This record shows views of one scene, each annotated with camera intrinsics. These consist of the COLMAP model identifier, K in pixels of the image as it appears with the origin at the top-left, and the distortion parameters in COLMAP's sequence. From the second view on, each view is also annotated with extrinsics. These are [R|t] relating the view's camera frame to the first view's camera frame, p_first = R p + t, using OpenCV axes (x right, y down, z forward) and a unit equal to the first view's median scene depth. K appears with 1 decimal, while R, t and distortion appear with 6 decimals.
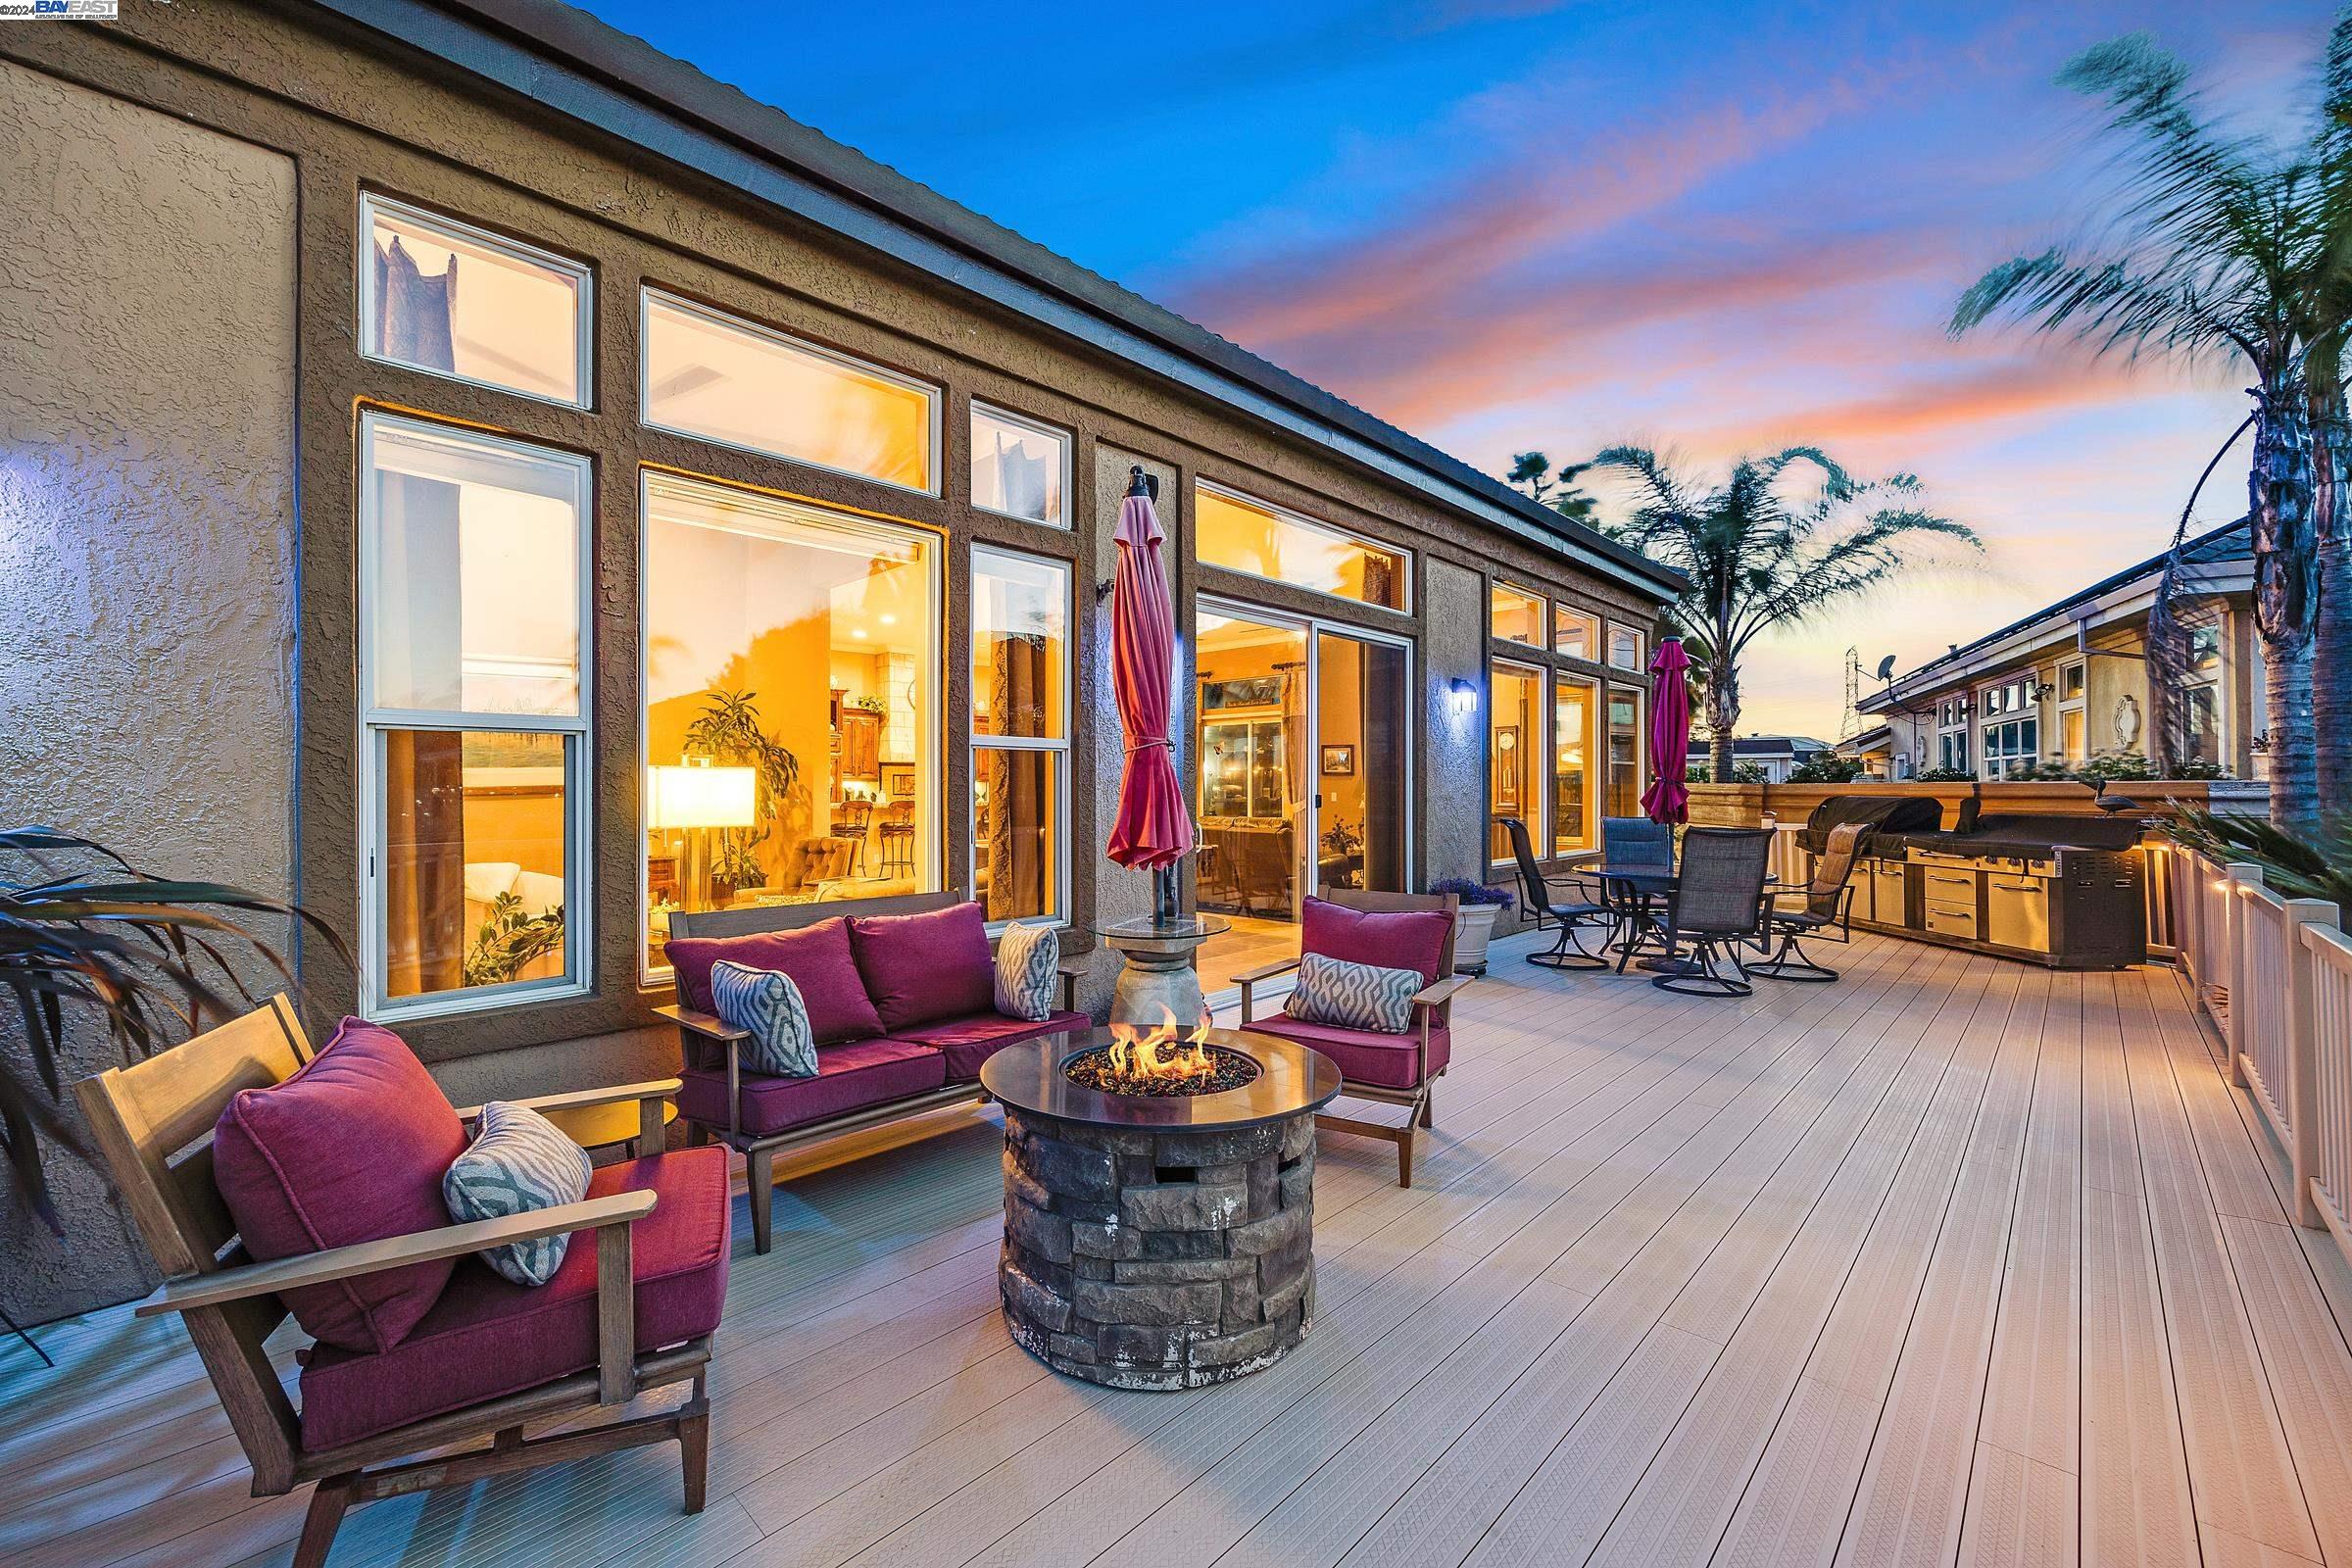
lens RADIAL K [[951.1, 0, 1185.8], [0, 951.1, 777.7], [0, 0, 1]] dist [0.002594, 0.000105]
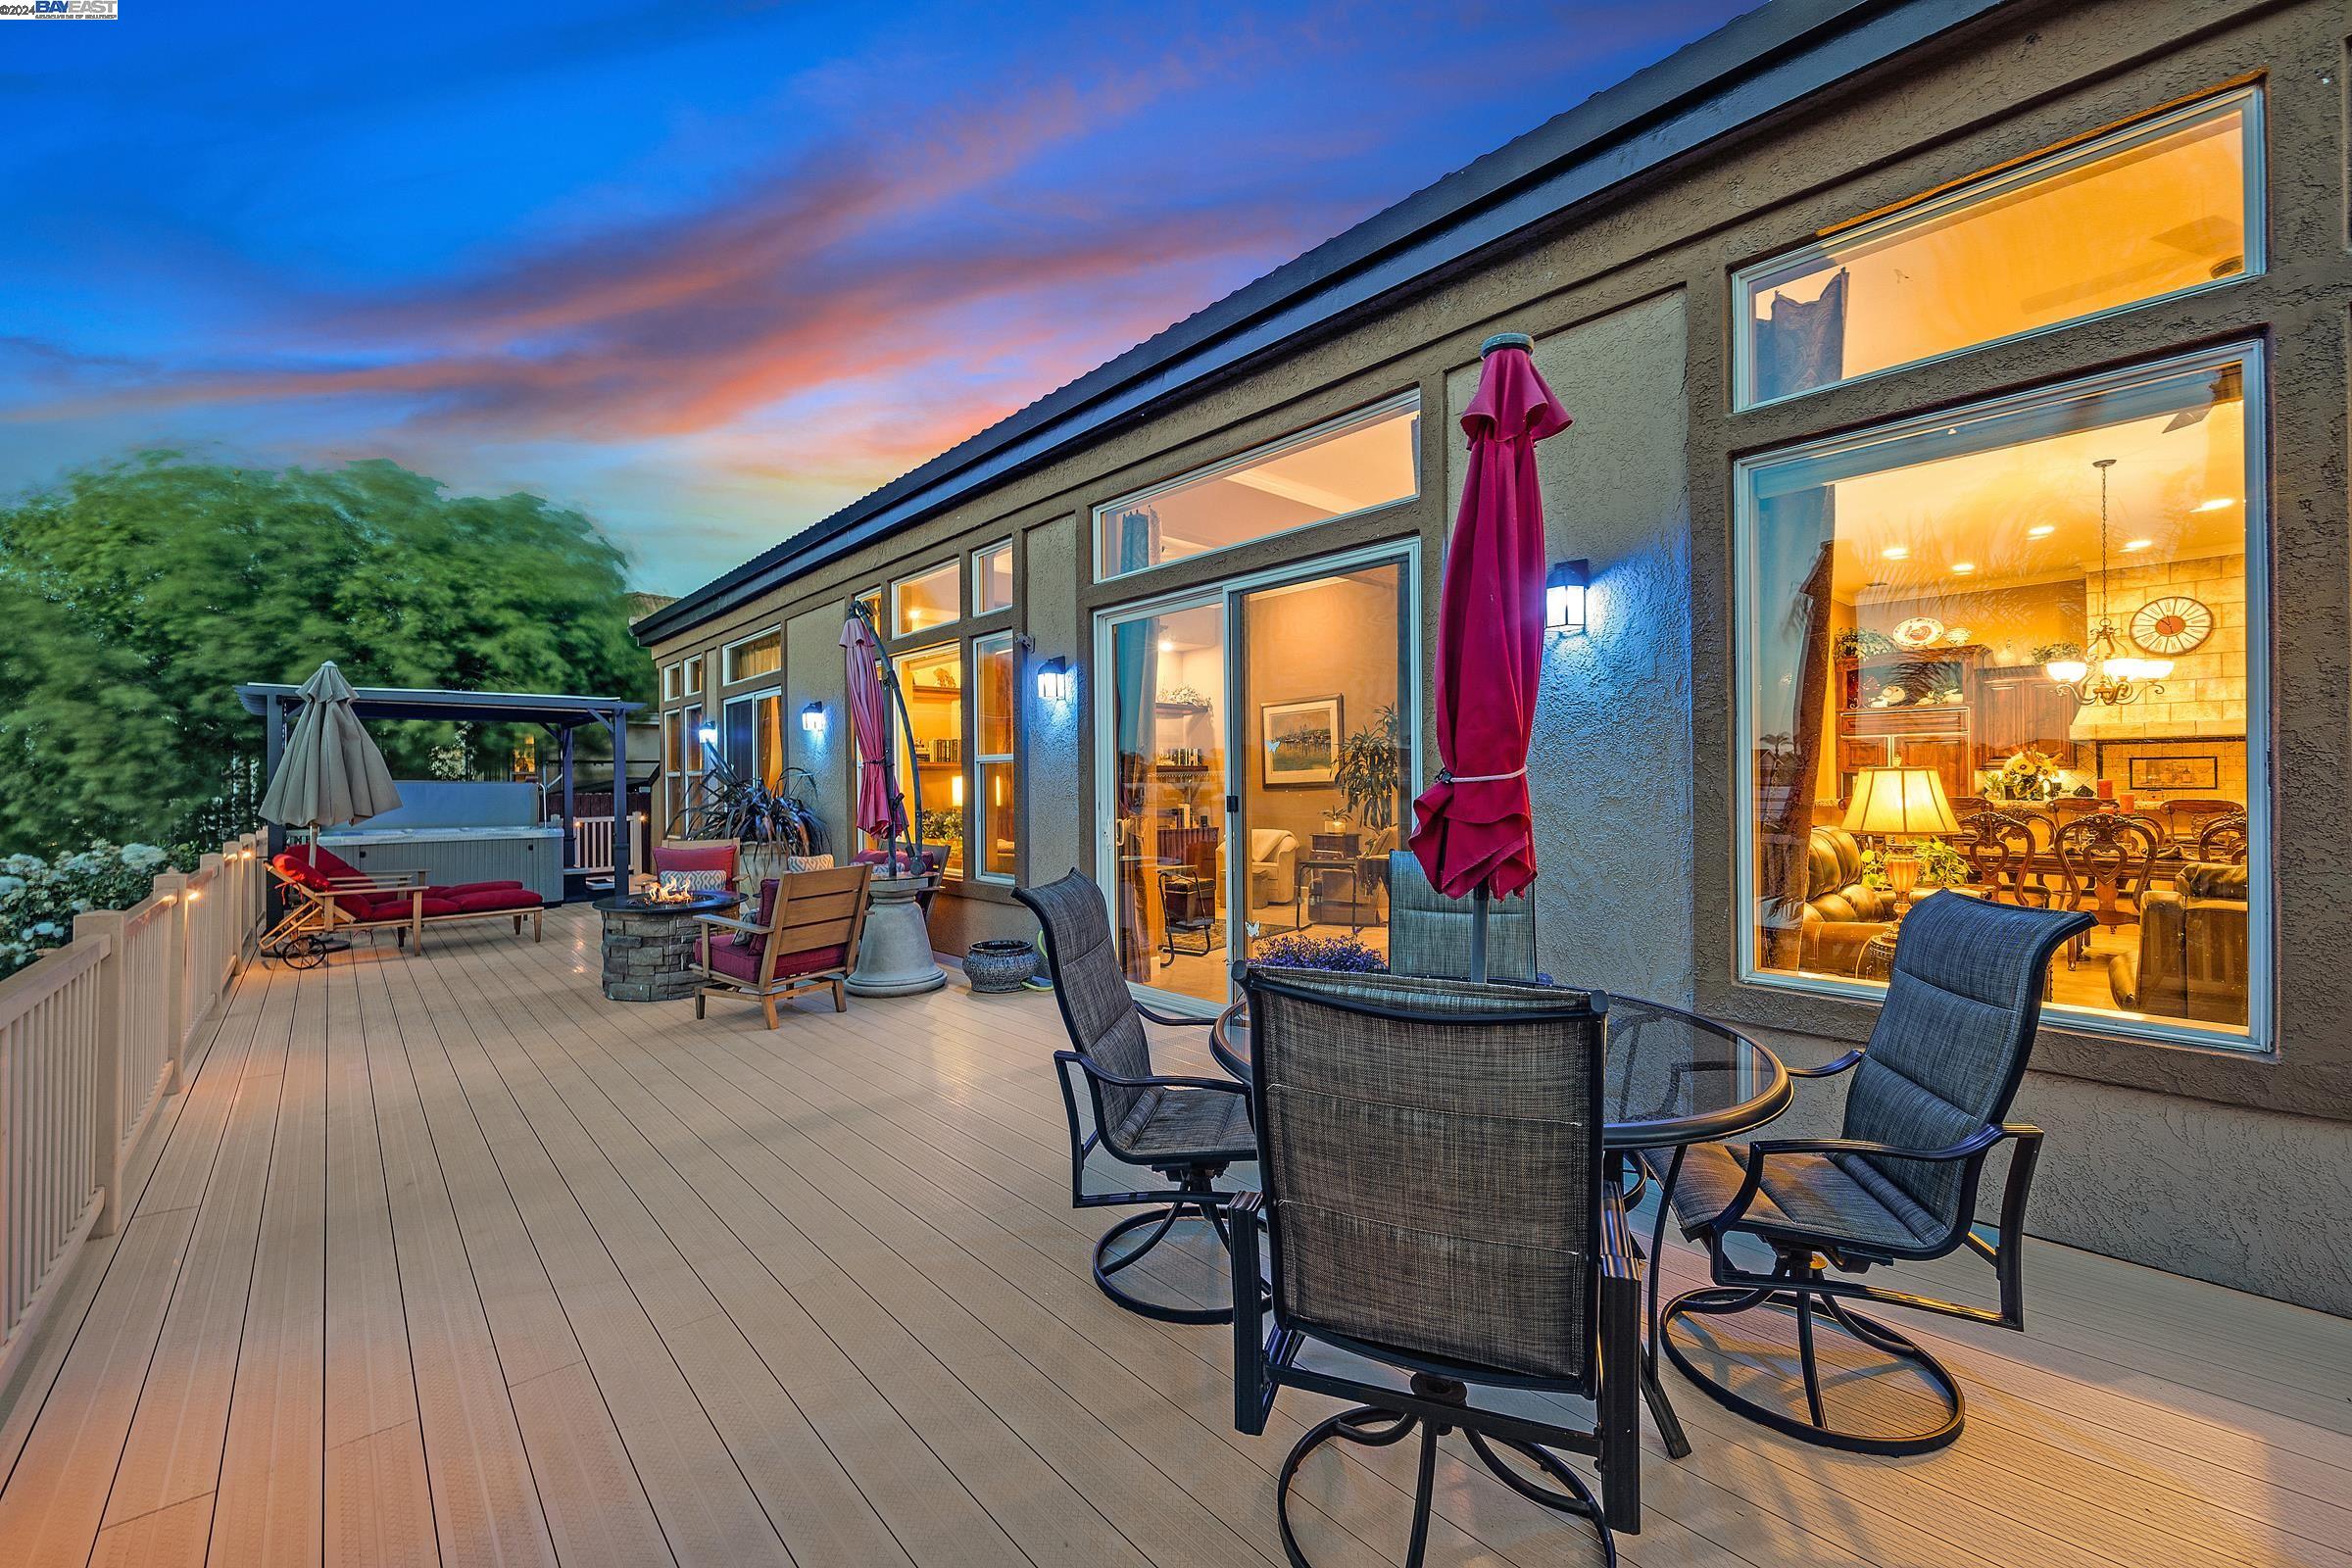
lens RADIAL K [[951.1, 0, 1175.2], [0, 951.1, 784.7], [0, 0, 1]] dist [0.002594, 0.000105]
pose [[-0.087779, -0.000651, -0.996140, 0.908341], [0.018615, 0.999824, -0.002294, 0.008578], [0.995966, -0.018744, -0.087751, 0.972711]]
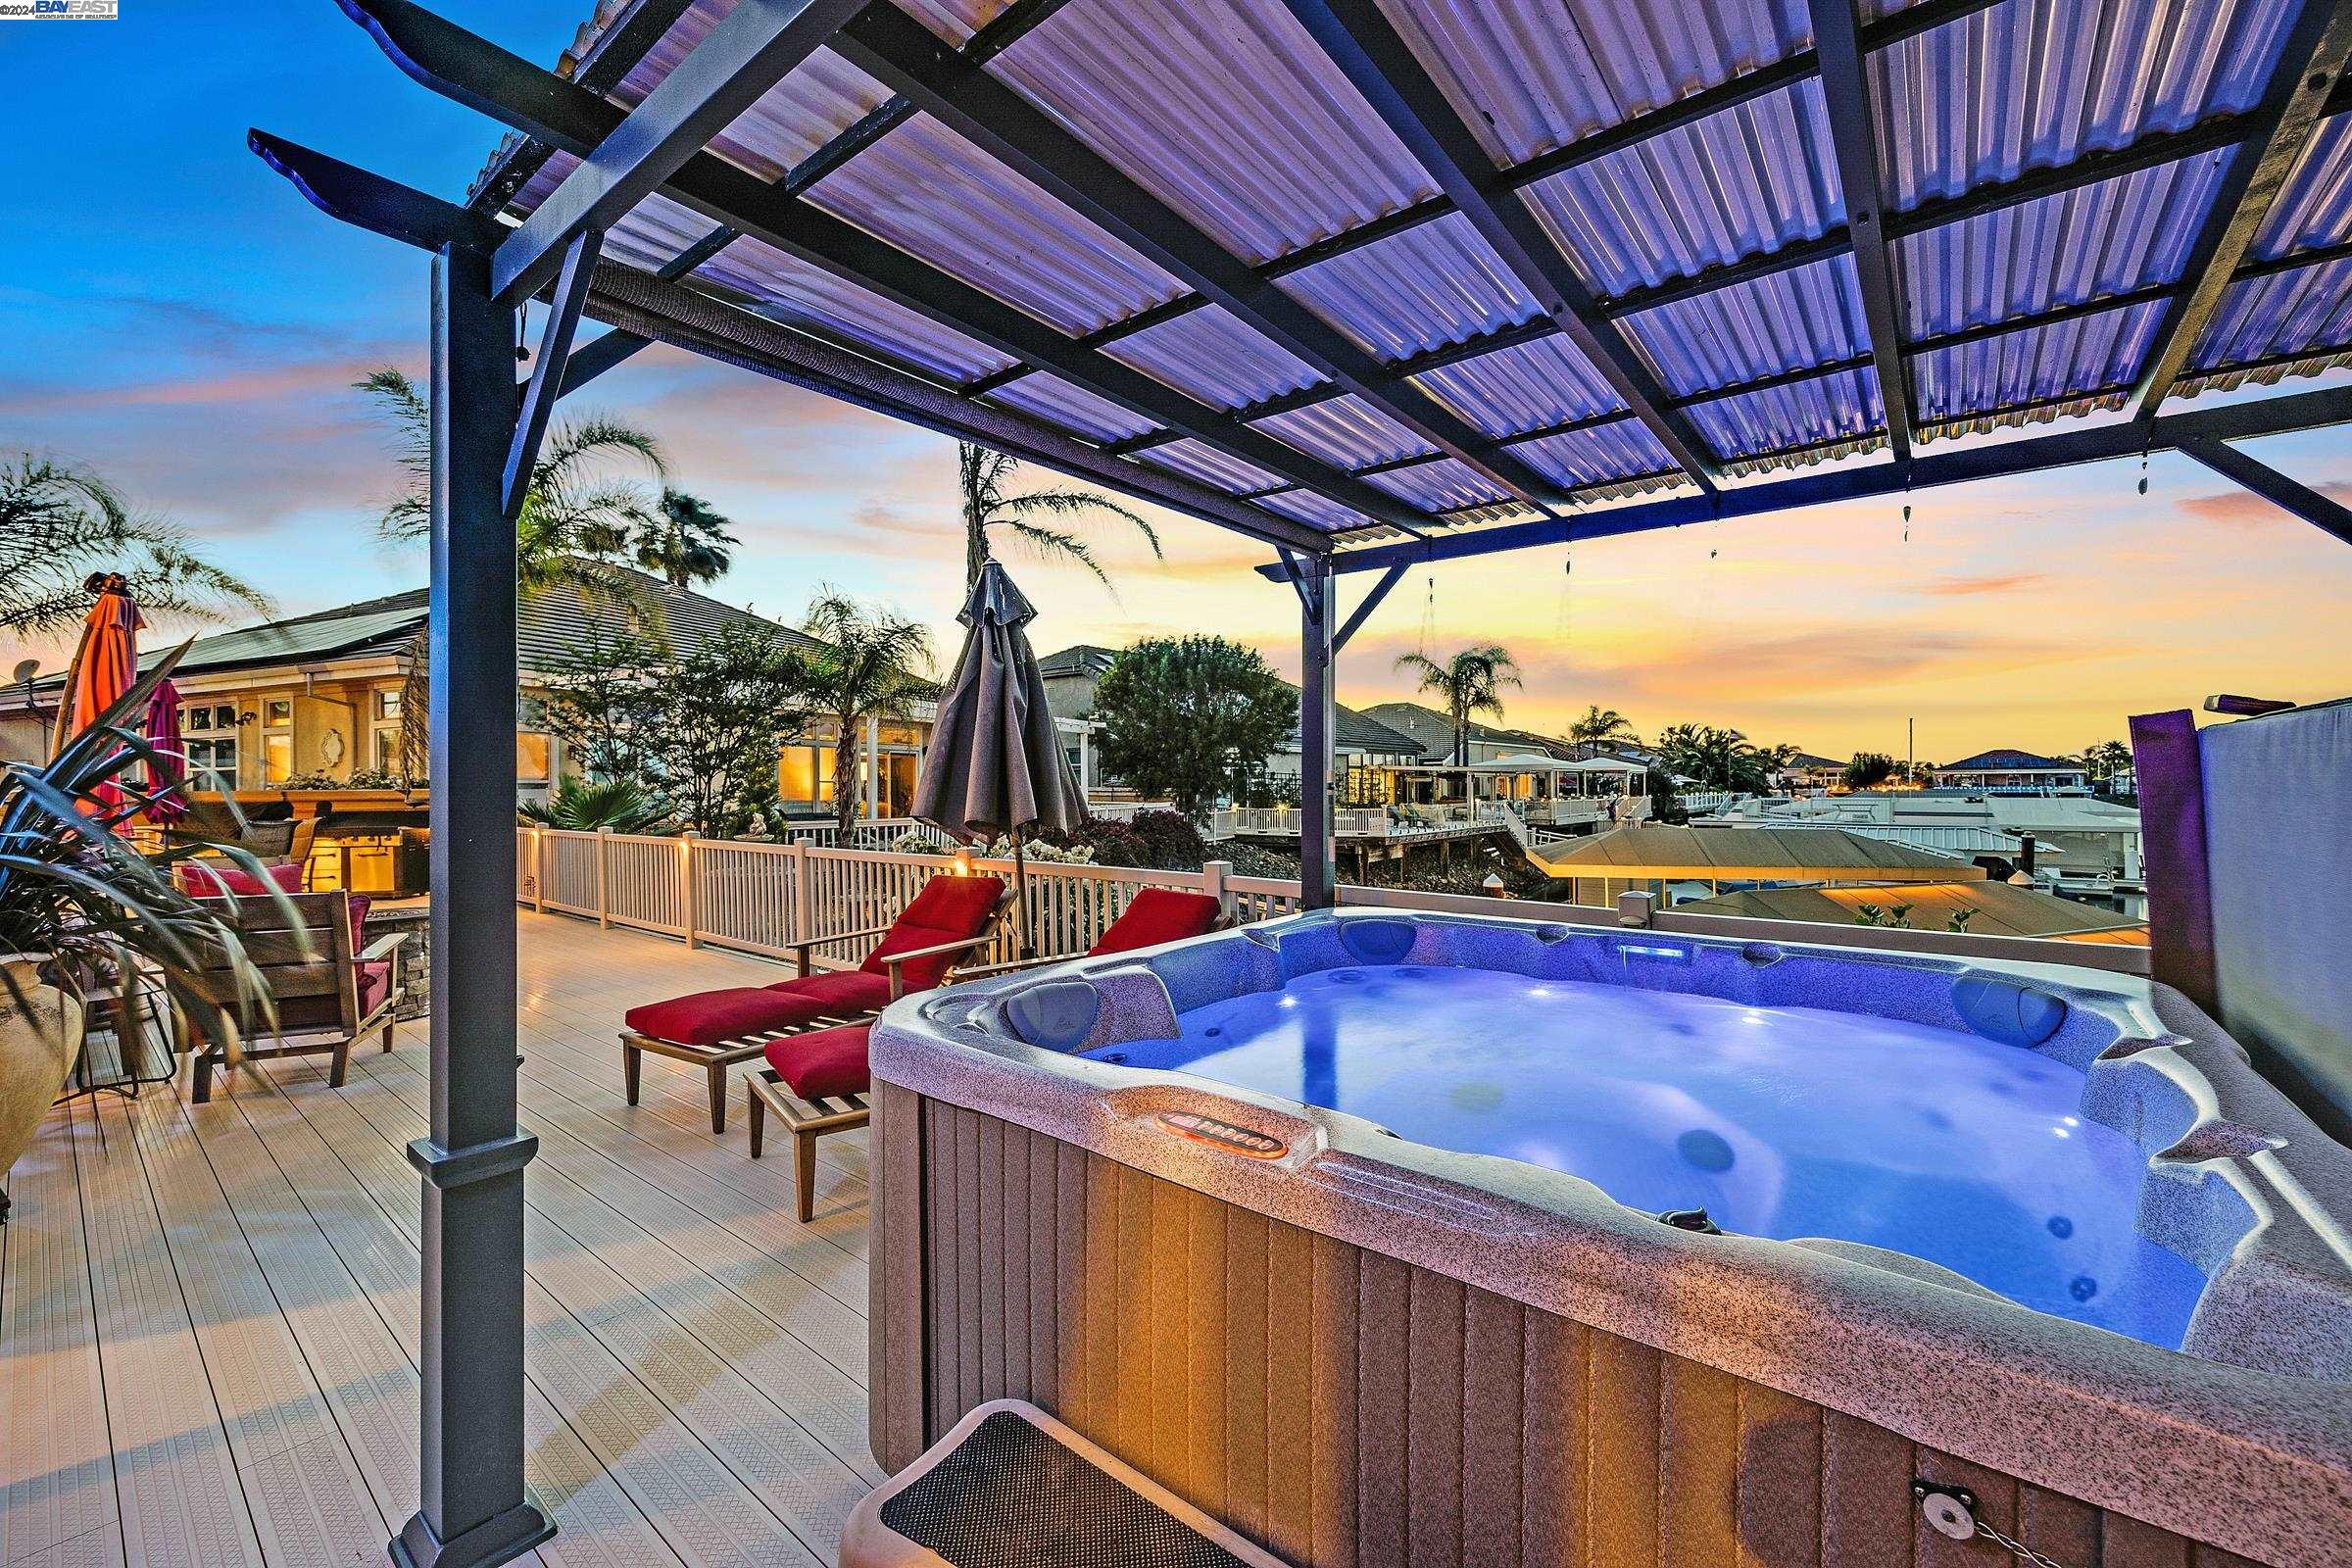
lens RADIAL K [[951.1, 0, 1178.8], [0, 951.1, 788.4], [0, 0, 1]] dist [0.002594, 0.000105]
pose [[-0.061476, 0.003068, 0.998104, -0.823960], [-0.006178, 0.999975, -0.003454, -0.001710], [-0.998089, -0.006379, -0.061456, -0.280628]]
